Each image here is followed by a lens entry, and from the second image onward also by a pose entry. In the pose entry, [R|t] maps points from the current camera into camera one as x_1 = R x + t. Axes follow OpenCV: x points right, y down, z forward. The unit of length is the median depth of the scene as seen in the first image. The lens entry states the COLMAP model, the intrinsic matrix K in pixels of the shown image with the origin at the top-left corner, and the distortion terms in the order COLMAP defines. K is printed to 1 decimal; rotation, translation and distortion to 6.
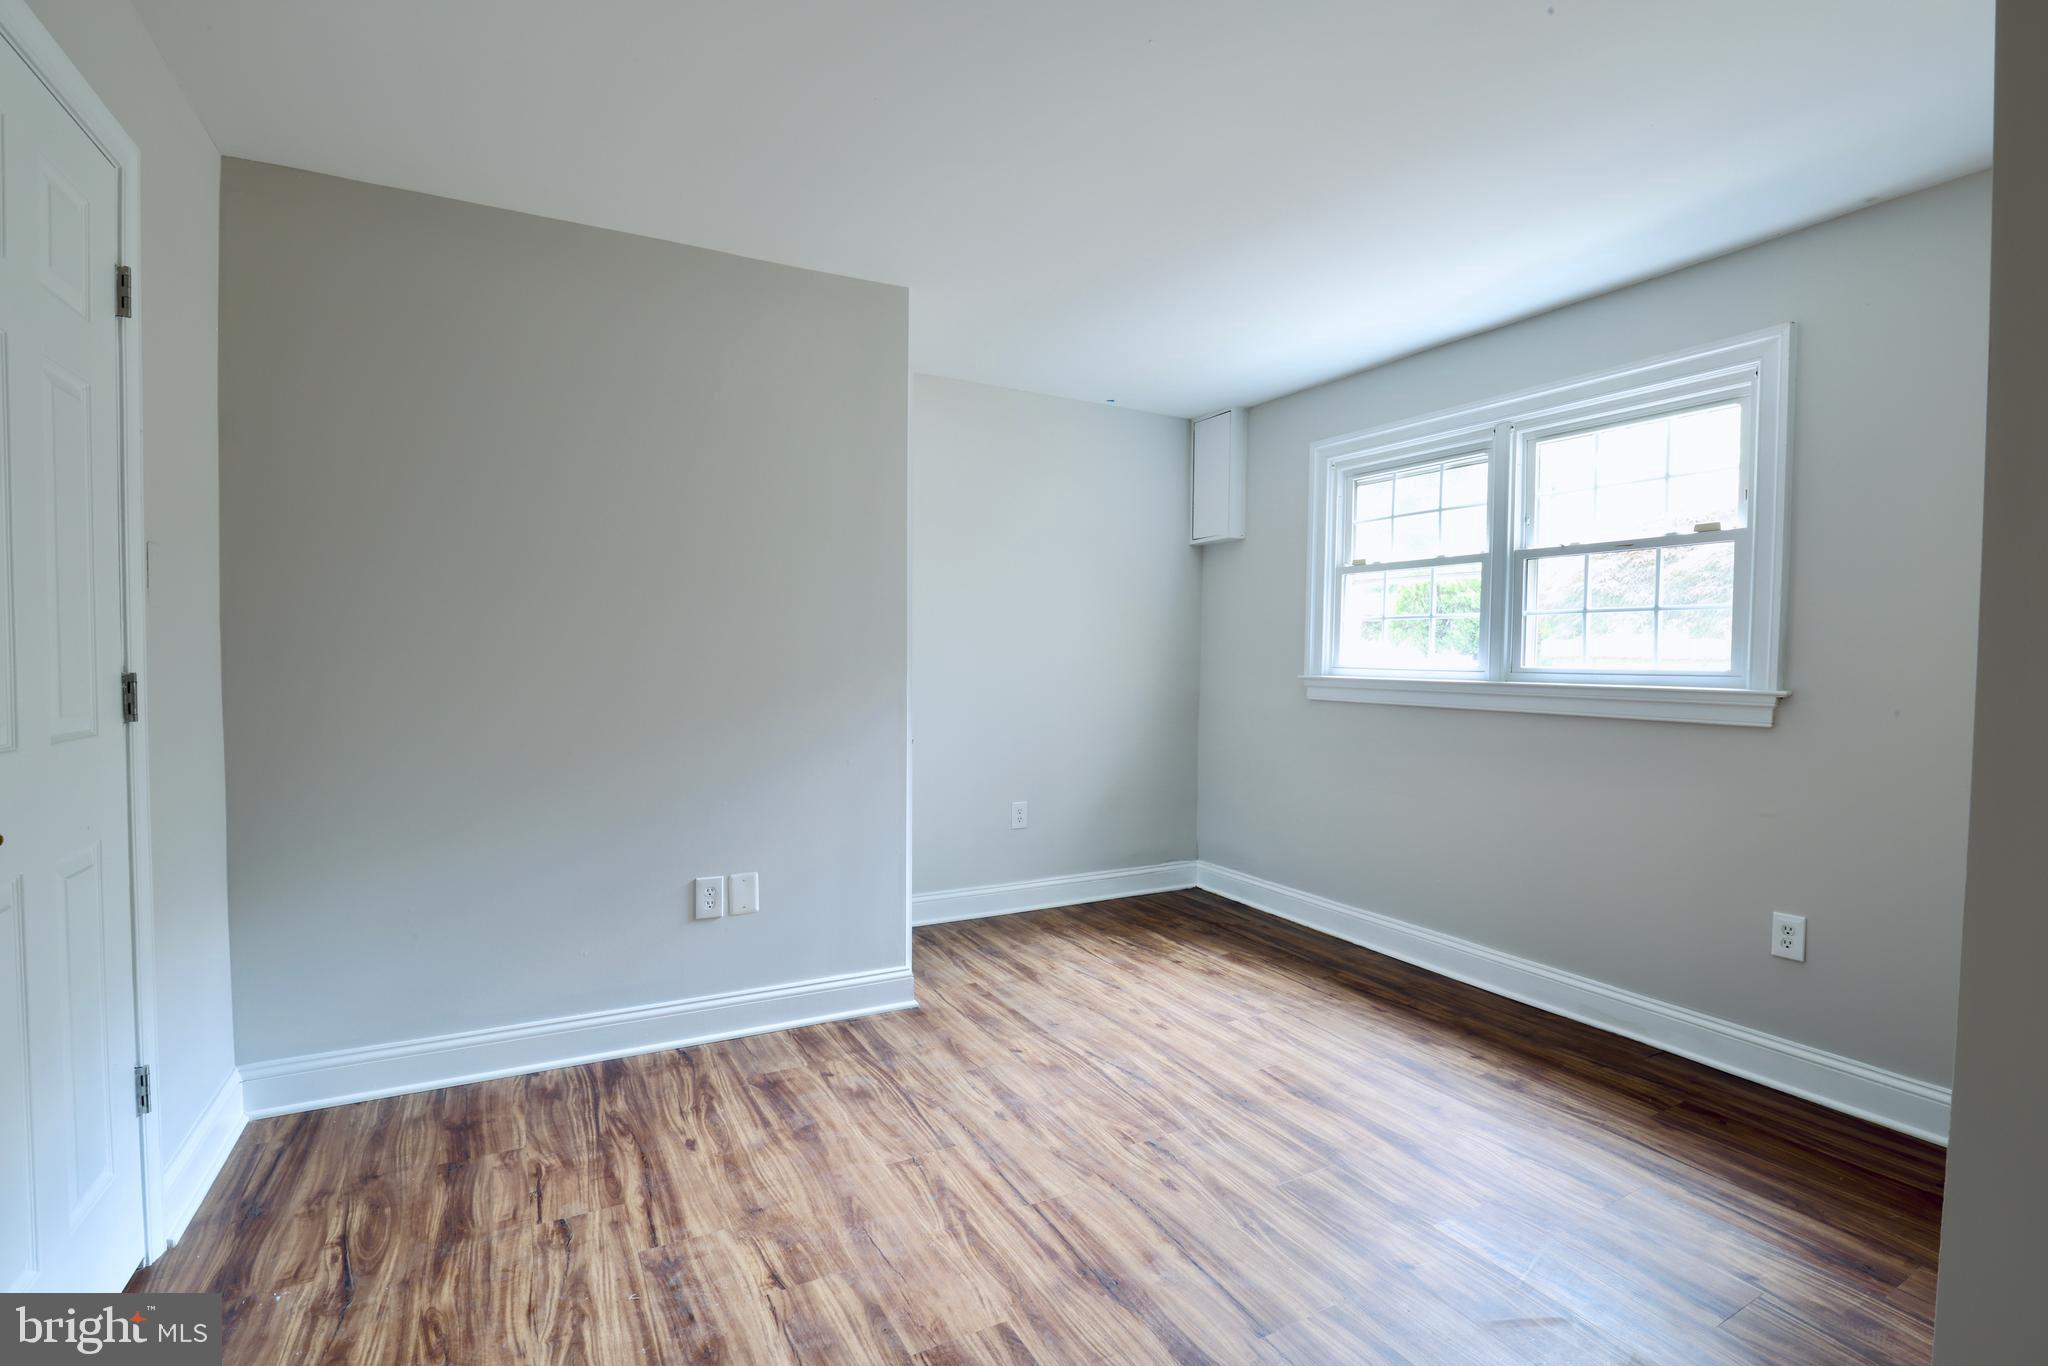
lens RADIAL K [[936.5, 0, 1033.9], [0, 936.5, 692.1], [0, 0, 1]] dist [-0.033576, 0.005871]
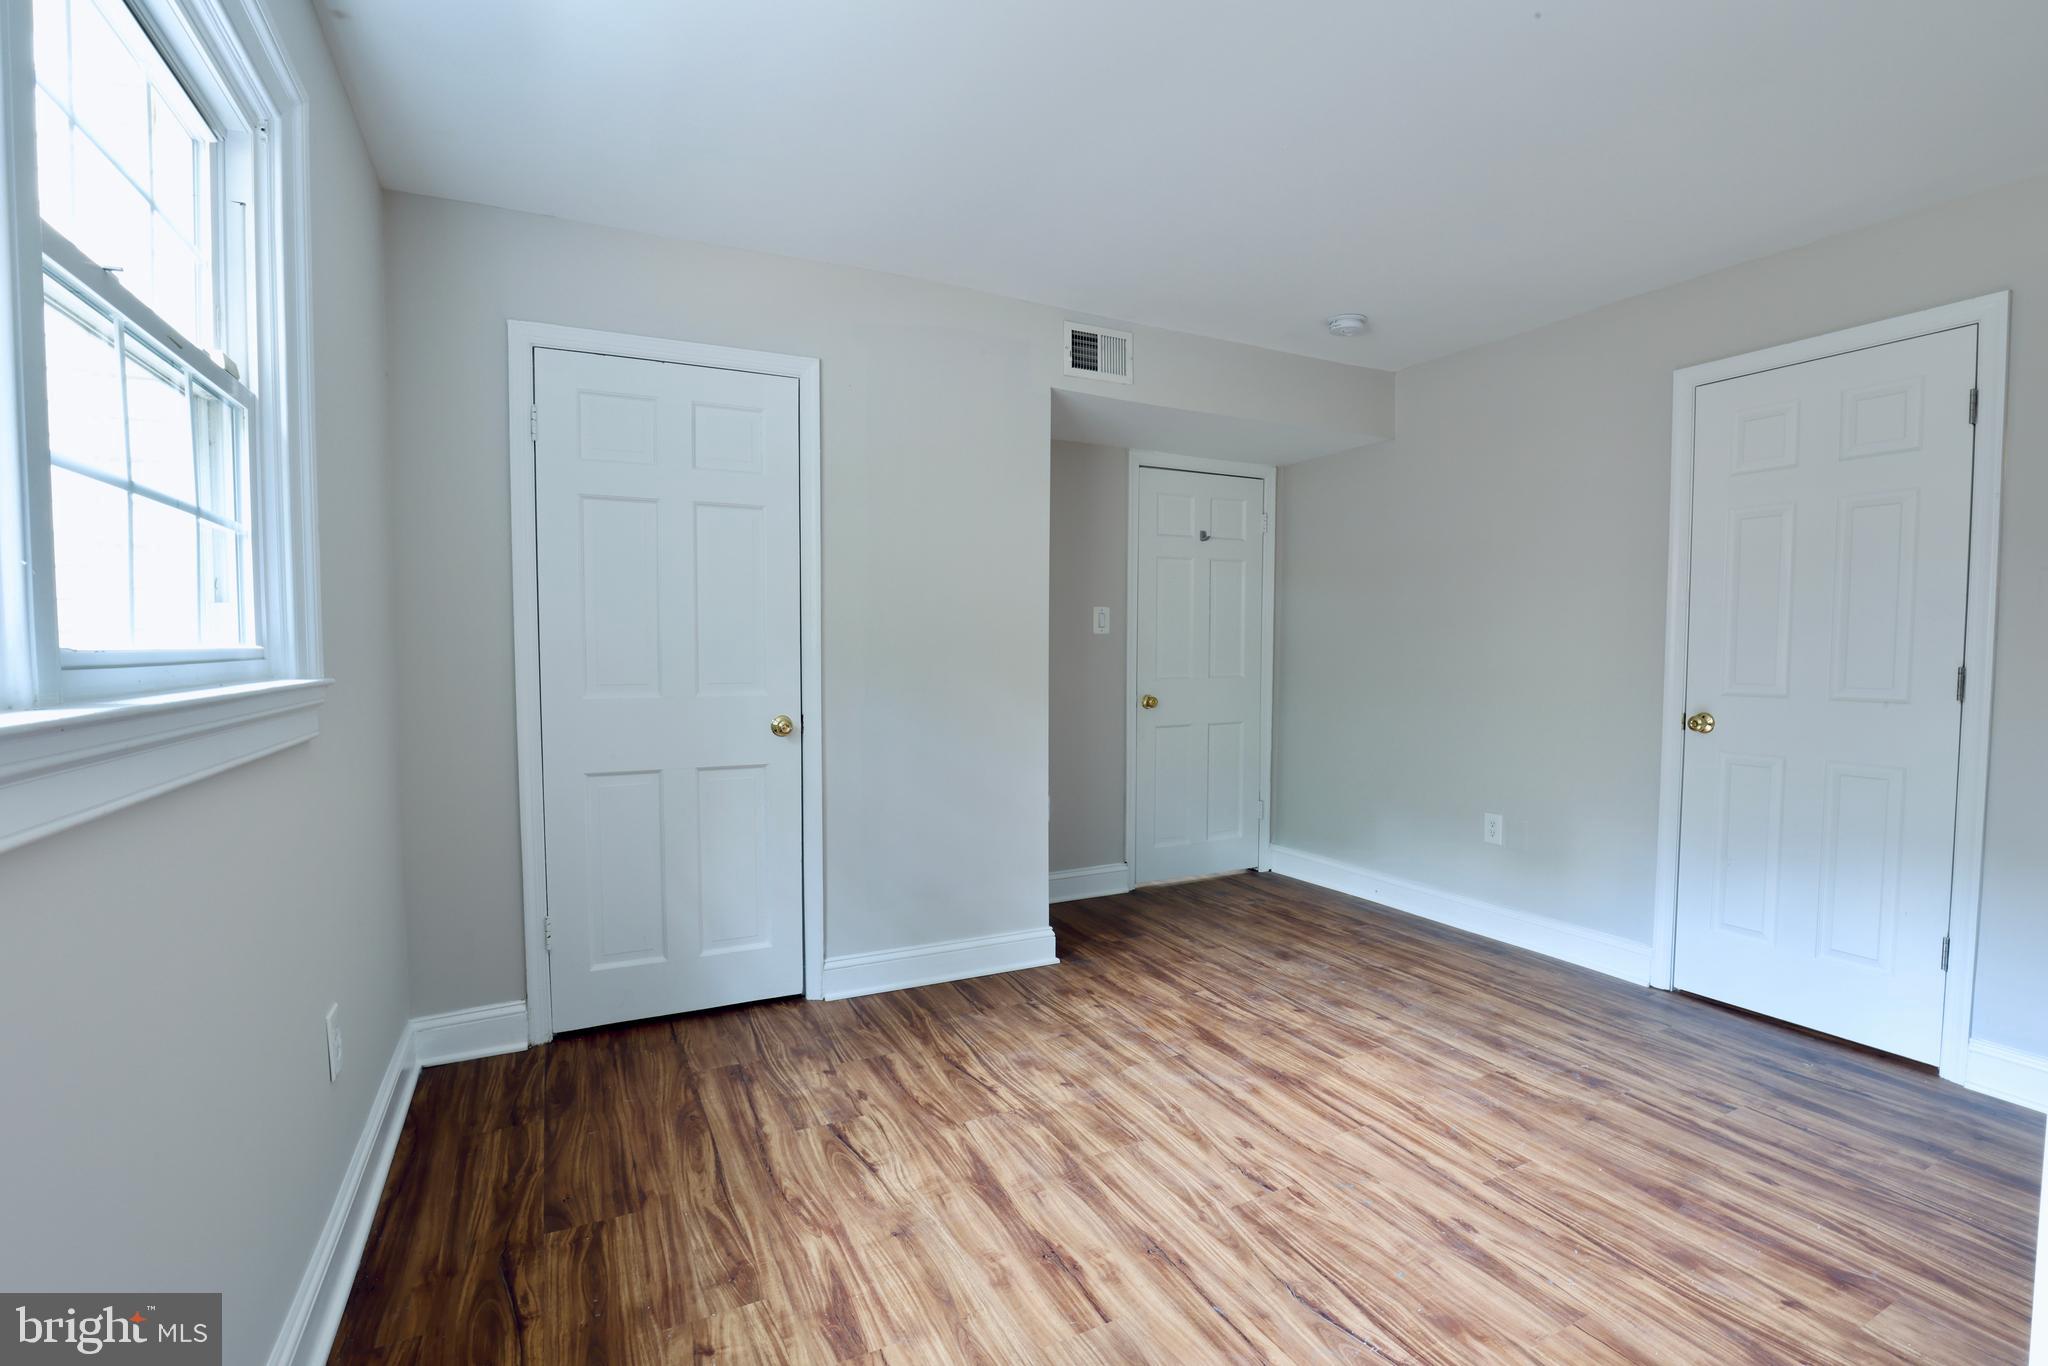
lens RADIAL K [[936.5, 0, 1033.9], [0, 936.5, 692.1], [0, 0, 1]] dist [-0.033576, 0.005871]
pose [[-0.999401, -0.016942, 0.030192, 0.353372], [-0.014321, 0.996277, 0.085007, -0.065381], [-0.031520, 0.084523, -0.995923, 1.964782]]
